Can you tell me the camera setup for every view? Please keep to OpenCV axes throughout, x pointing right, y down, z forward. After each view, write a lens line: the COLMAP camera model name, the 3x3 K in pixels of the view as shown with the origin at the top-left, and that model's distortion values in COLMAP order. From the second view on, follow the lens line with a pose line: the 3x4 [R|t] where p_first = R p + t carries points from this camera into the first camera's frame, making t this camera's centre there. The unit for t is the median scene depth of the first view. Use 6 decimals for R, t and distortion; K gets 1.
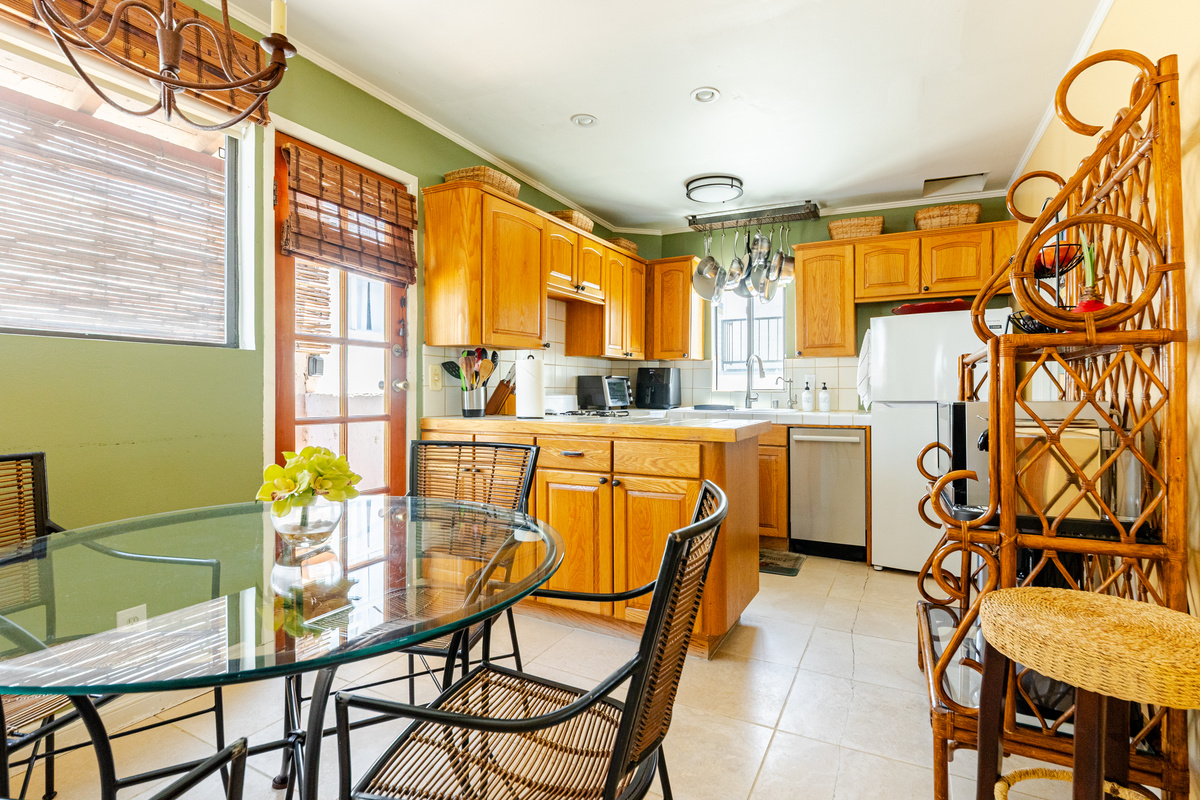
lens RADIAL K [[612.9, 0, 567.7], [0, 612.9, 393.7], [0, 0, 1]] dist [-0.002539, 0.001639]
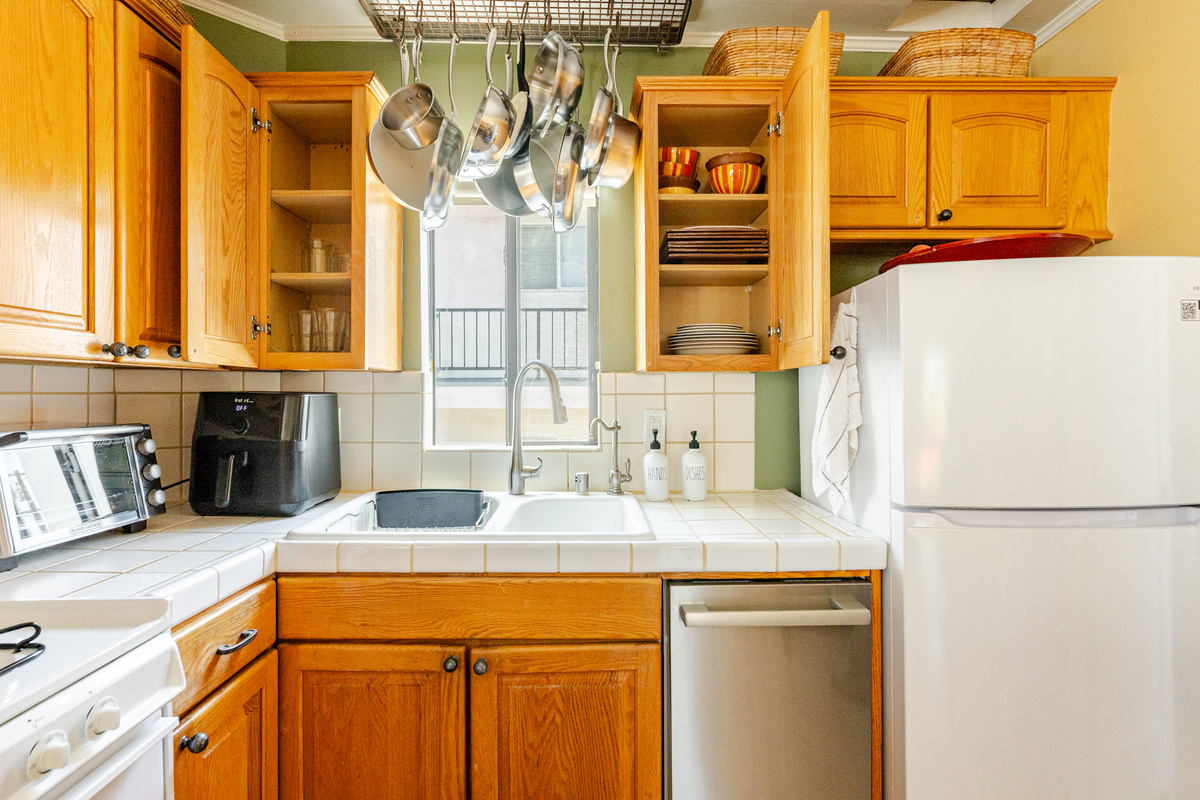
lens RADIAL K [[612.9, 0, 604.1], [0, 612.9, 399.0], [0, 0, 1]] dist [-0.002539, 0.001639]
pose [[0.862331, -0.006689, 0.506300, 0.182409], [0.005876, 0.999978, 0.003204, -0.051842], [-0.506310, 0.000212, 0.862351, 0.810362]]
